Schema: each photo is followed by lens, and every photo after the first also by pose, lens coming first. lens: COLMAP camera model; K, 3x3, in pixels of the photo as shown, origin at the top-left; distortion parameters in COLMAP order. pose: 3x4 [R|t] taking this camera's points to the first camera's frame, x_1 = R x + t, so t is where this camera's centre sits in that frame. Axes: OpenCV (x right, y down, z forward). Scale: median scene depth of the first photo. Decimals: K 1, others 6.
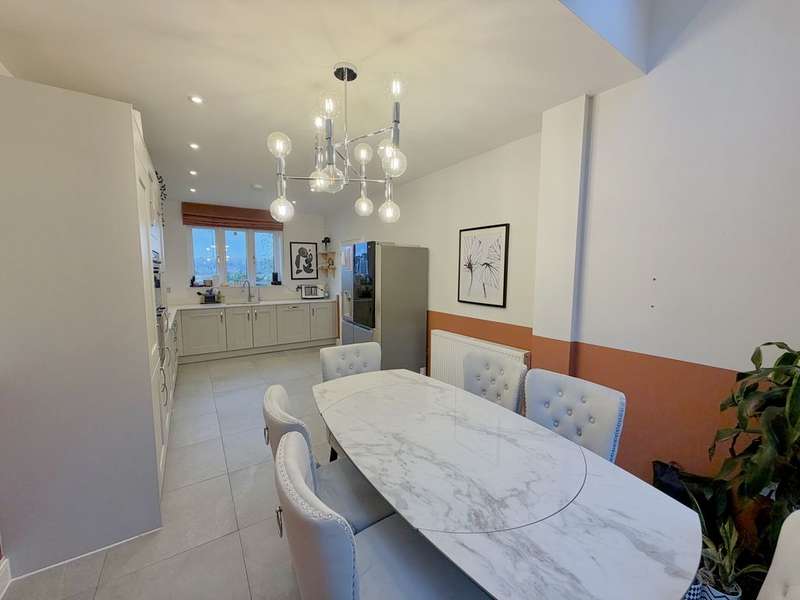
lens RADIAL K [[316.3, 0, 396.9], [0, 316.3, 300.7], [0, 0, 1]] dist [0.001221, -0.000055]
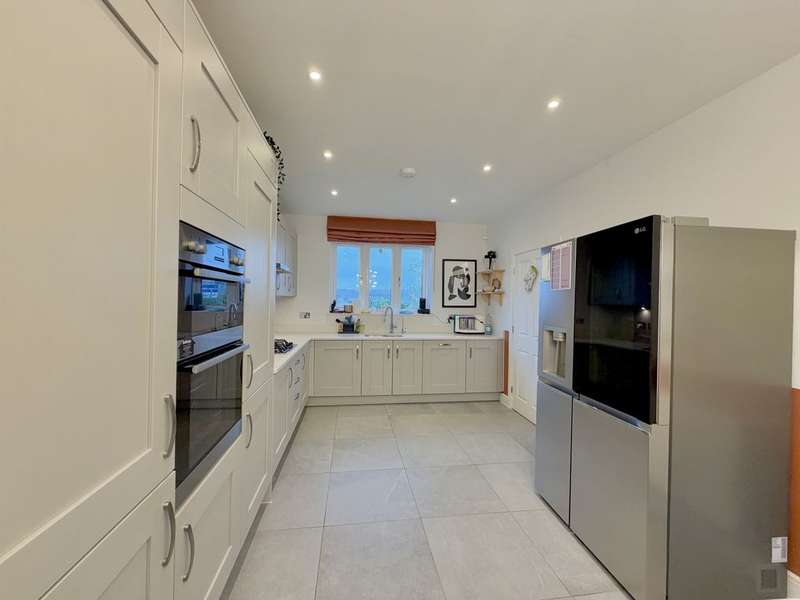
lens RADIAL K [[316.3, 0, 398.9], [0, 316.3, 299.0], [0, 0, 1]] dist [0.001221, -0.000055]
pose [[0.908794, 0.011635, -0.417083, -0.115583], [-0.055177, 0.994183, -0.092493, -0.010390], [0.413581, 0.107070, 0.904150, 0.274000]]
